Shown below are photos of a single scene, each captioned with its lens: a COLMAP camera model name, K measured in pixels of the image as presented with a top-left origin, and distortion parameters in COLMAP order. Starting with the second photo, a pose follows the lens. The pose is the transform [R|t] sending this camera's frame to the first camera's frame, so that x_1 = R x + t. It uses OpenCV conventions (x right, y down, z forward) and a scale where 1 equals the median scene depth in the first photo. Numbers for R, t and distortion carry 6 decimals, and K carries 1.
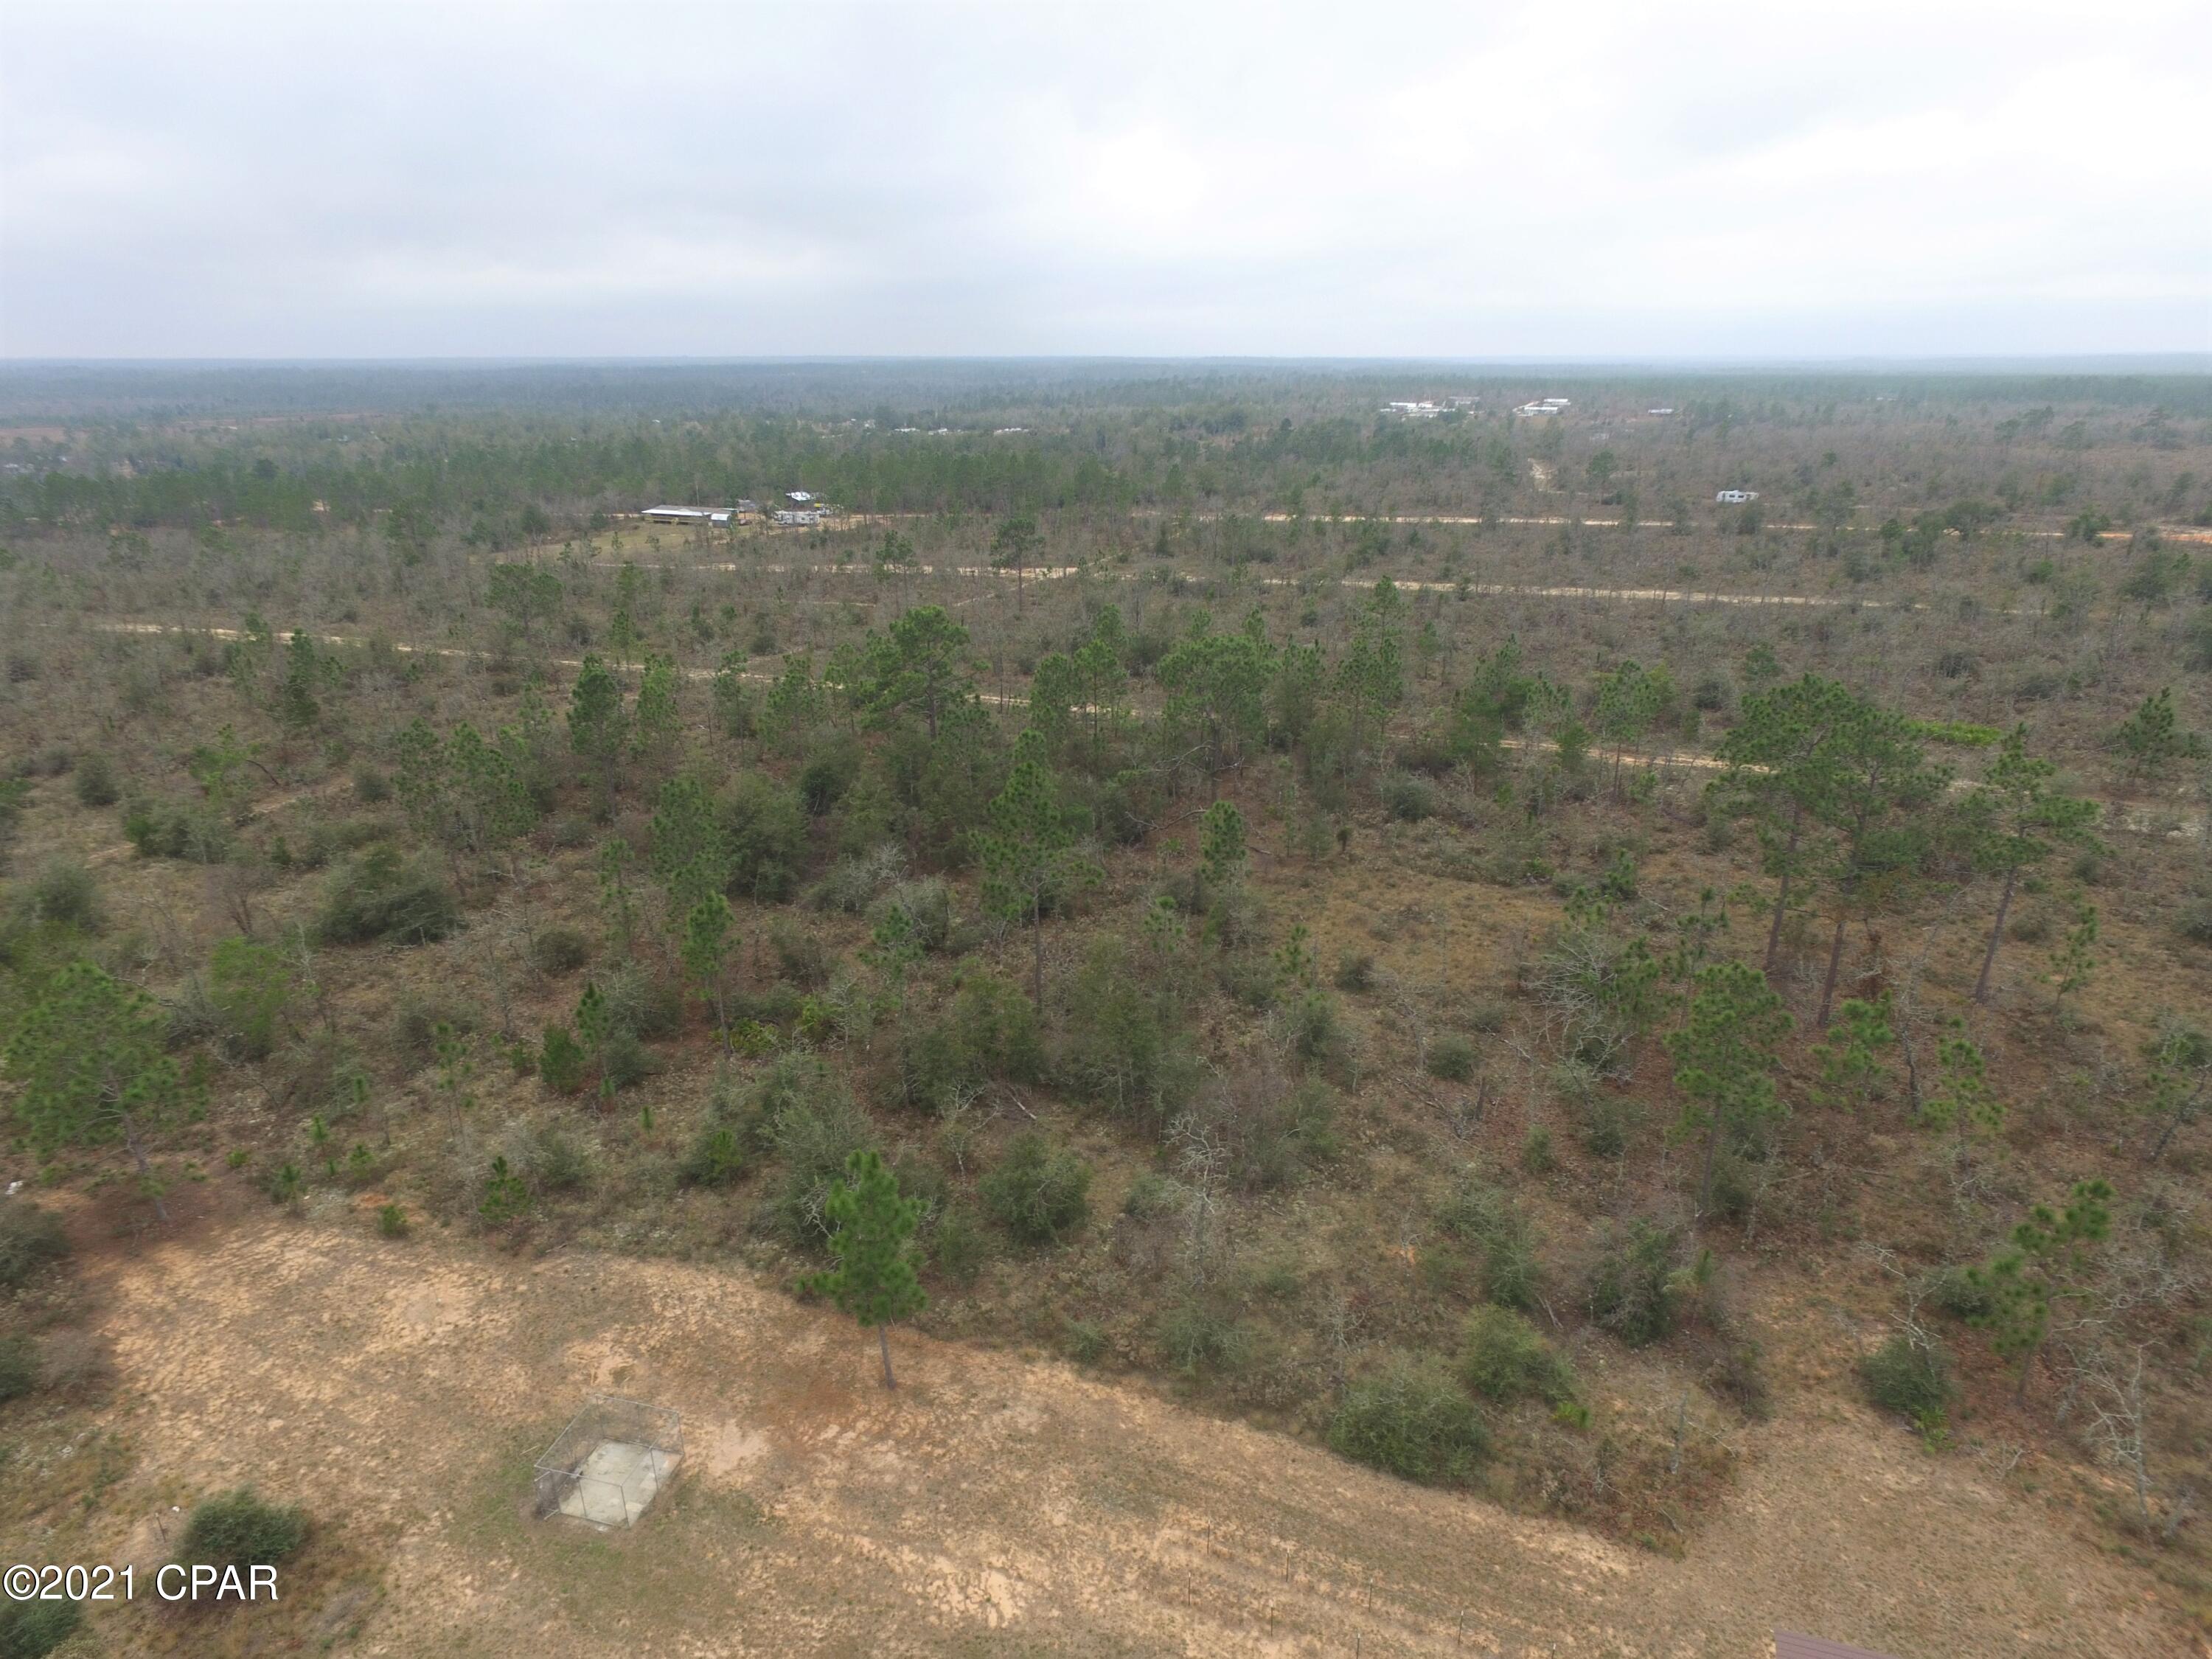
lens RADIAL K [[1287.9, 0, 1088.3], [0, 1287.9, 834.4], [0, 0, 1]] dist [-0.011178, 0.015936]
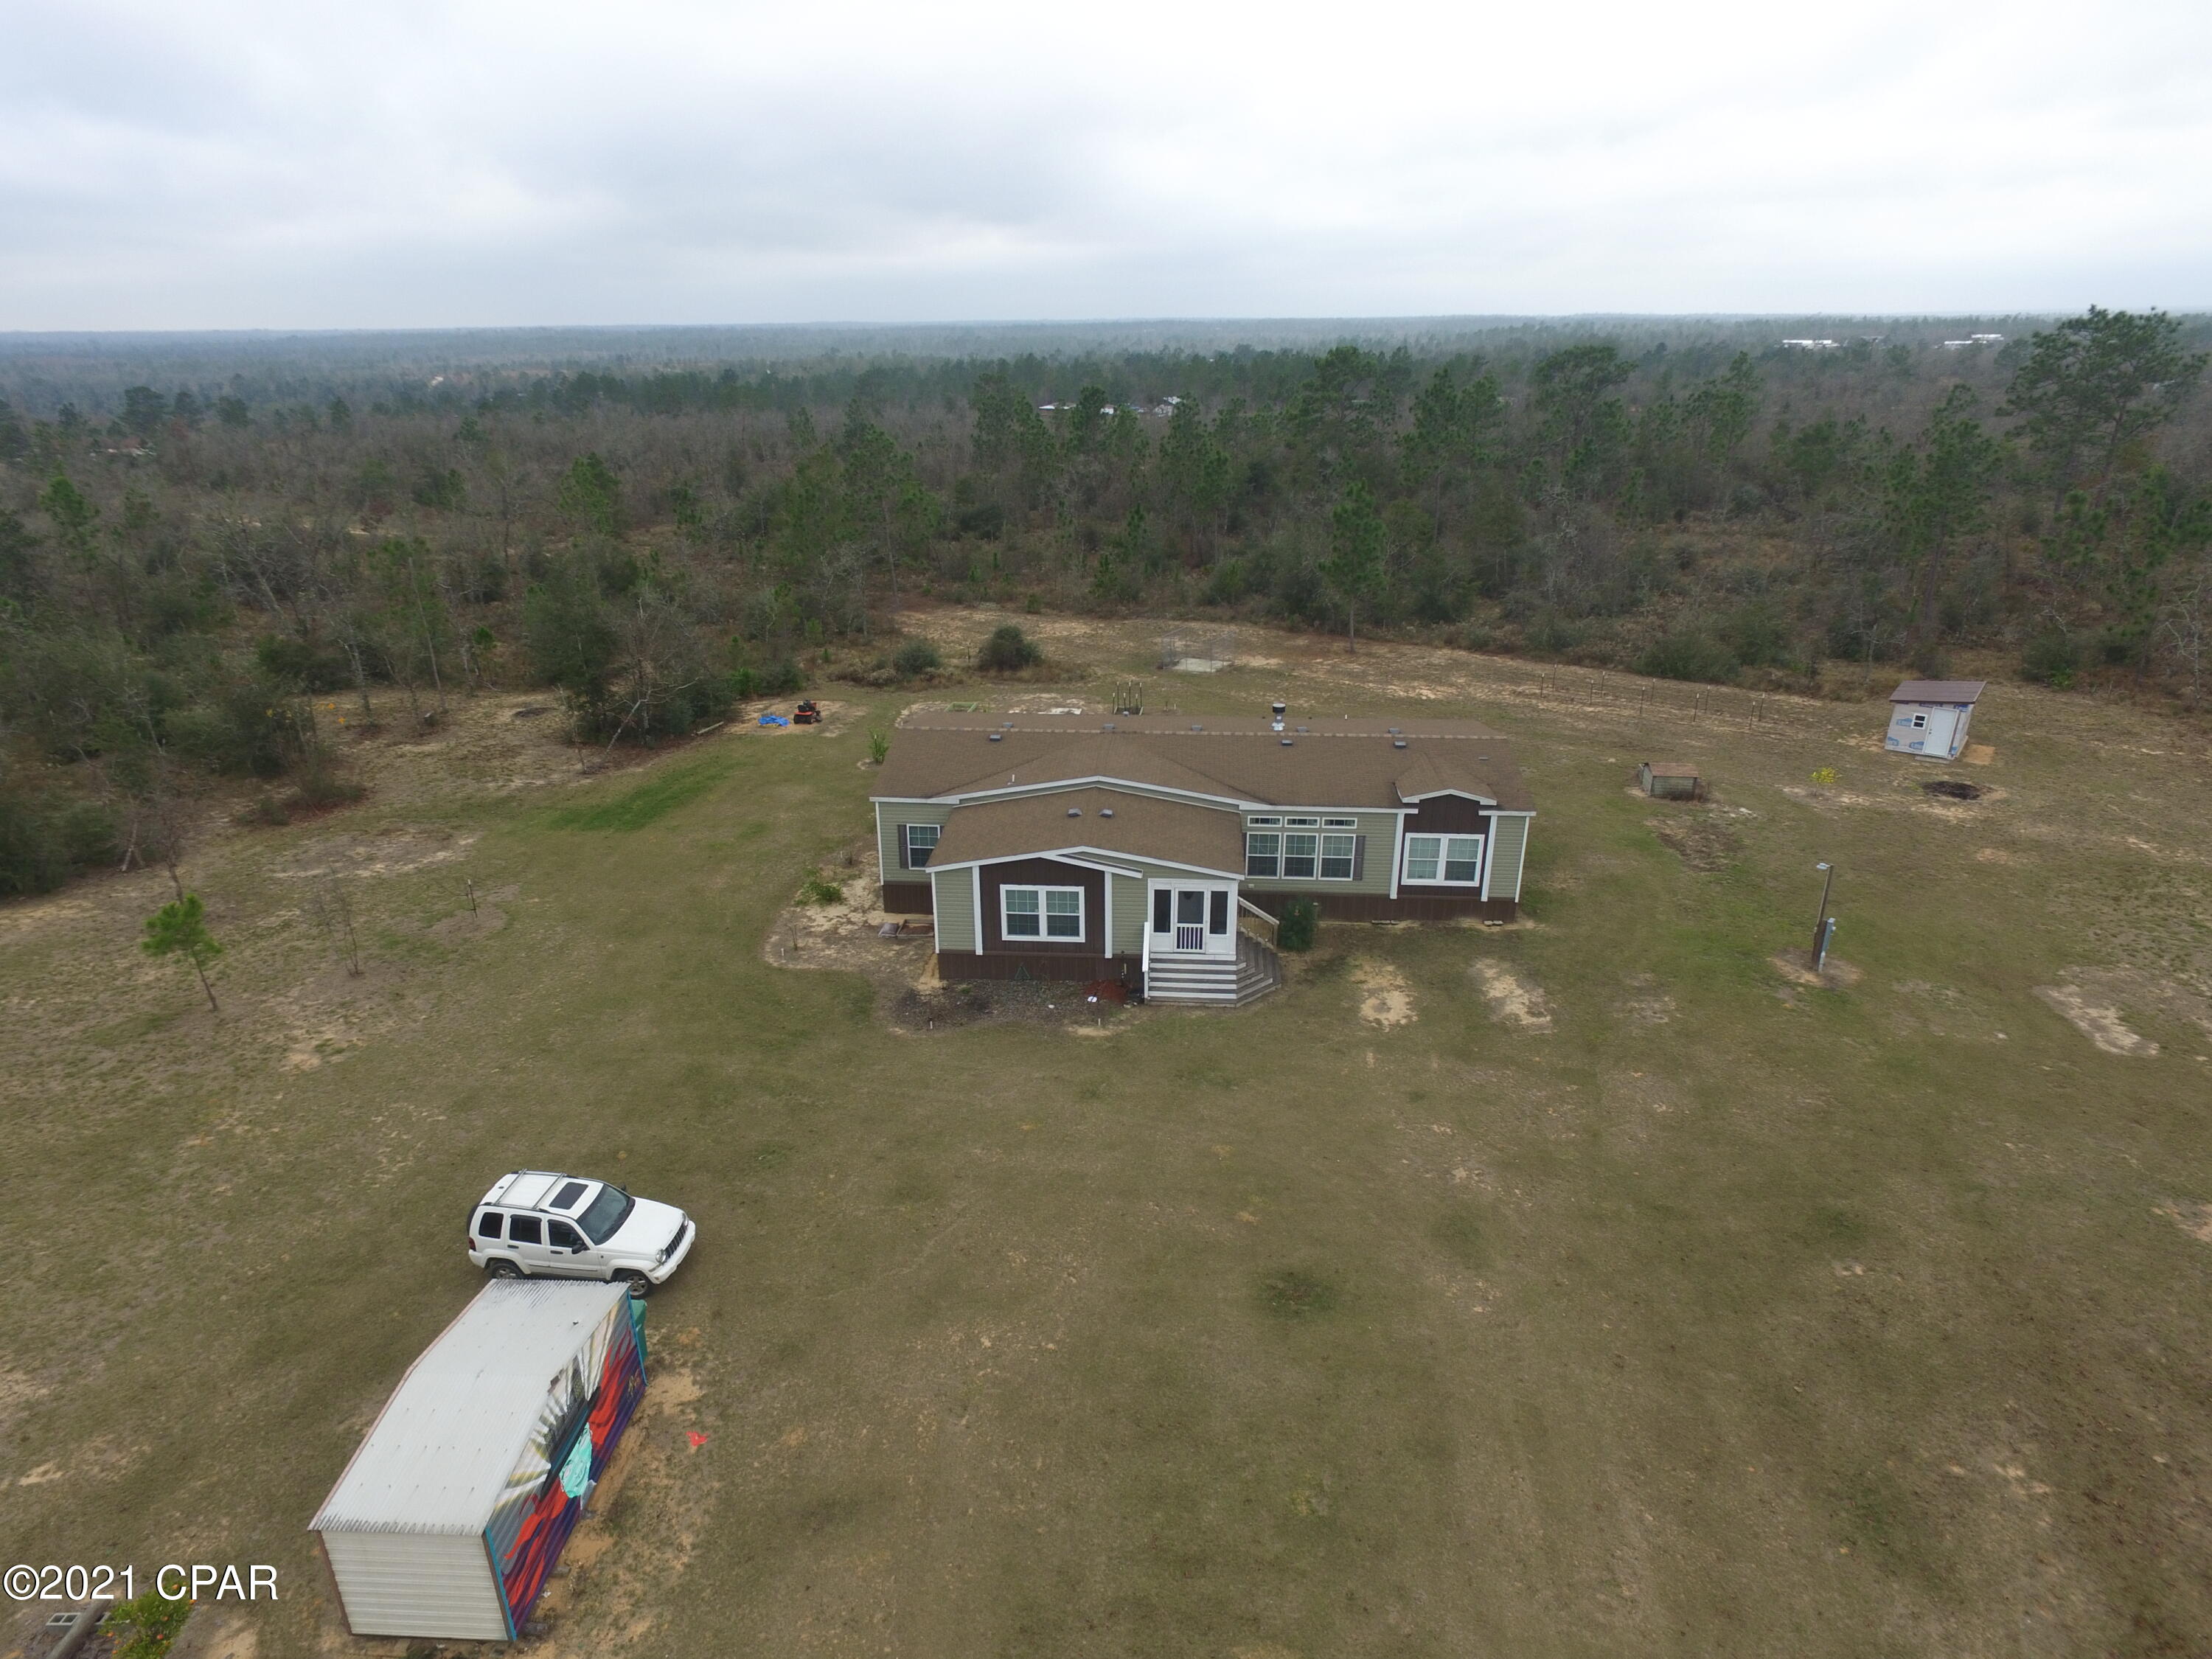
lens RADIAL K [[1287.9, 0, 1084.4], [0, 1287.9, 832.3], [0, 0, 1]] dist [-0.011178, 0.015936]
pose [[0.967500, 0.084939, -0.238178, -0.062798], [-0.079566, 0.996313, 0.032101, 0.548407], [0.240027, -0.012106, 0.970691, -0.599063]]
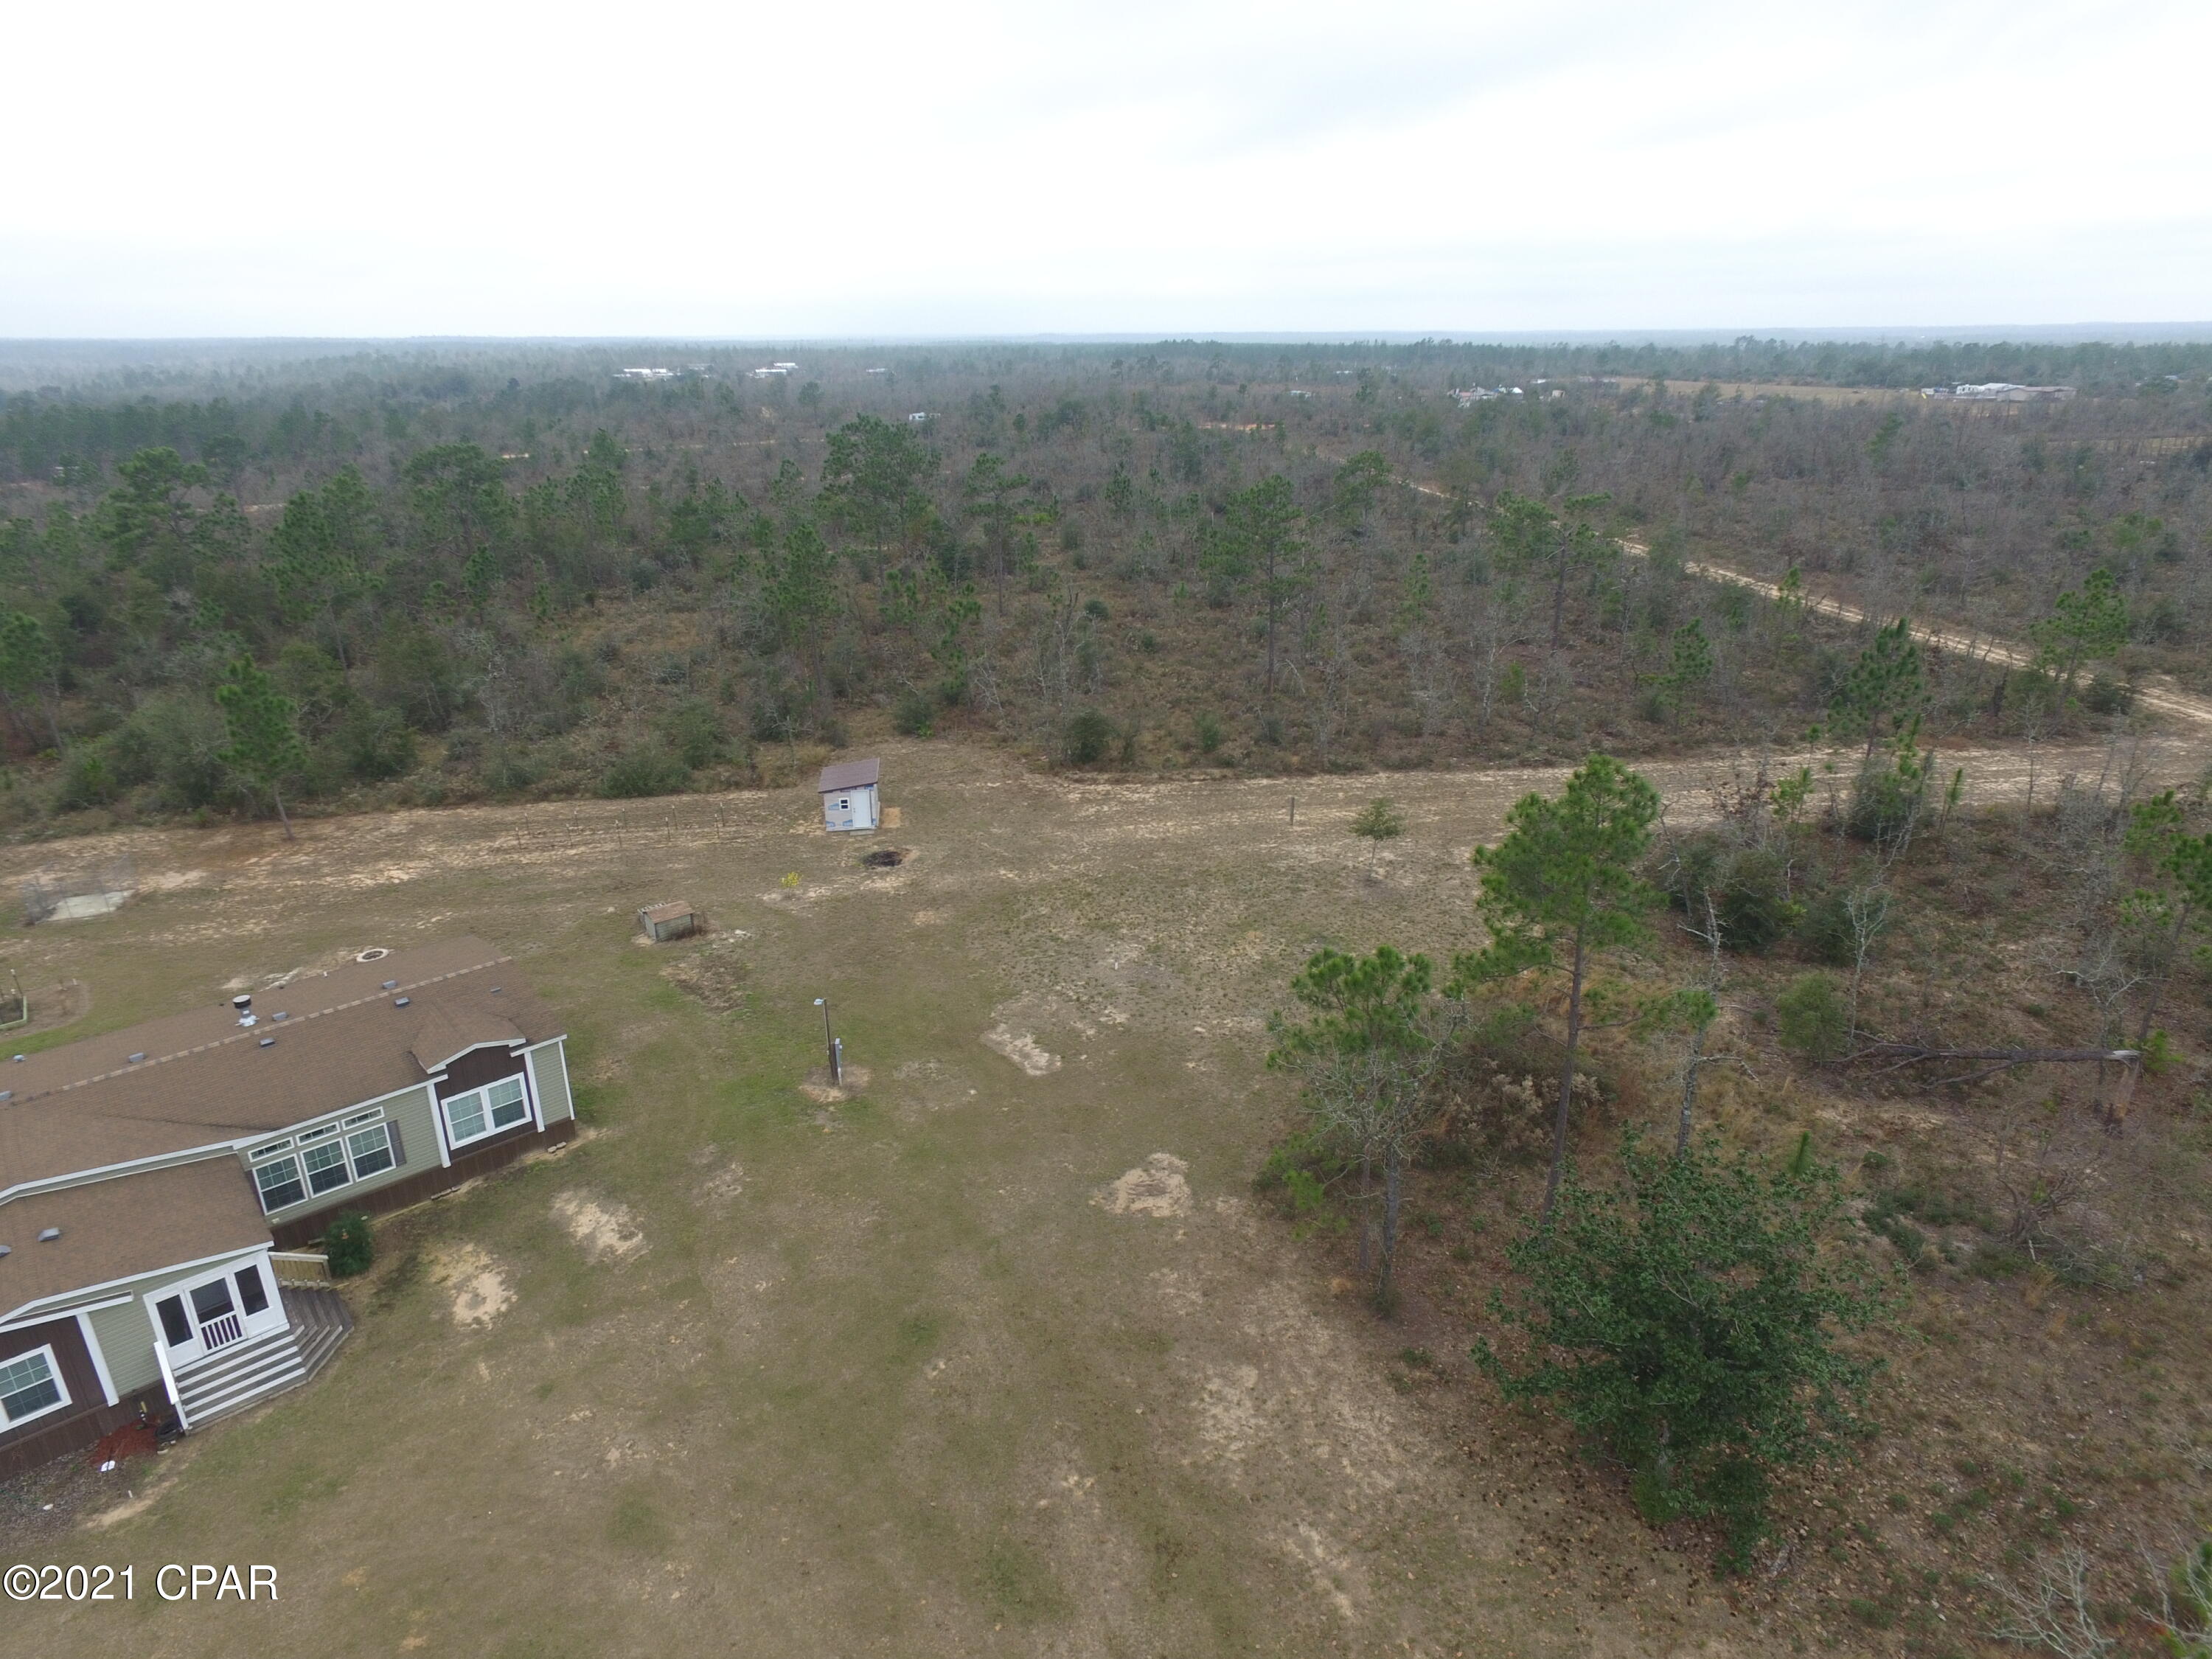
lens RADIAL K [[1287.9, 0, 1088.6], [0, 1287.9, 838.4], [0, 0, 1]] dist [-0.011178, 0.015936]
pose [[0.856855, -0.193249, 0.477968, -0.064909], [0.185208, 0.980584, 0.064441, 0.434128], [-0.481141, 0.033307, 0.876010, -0.635606]]
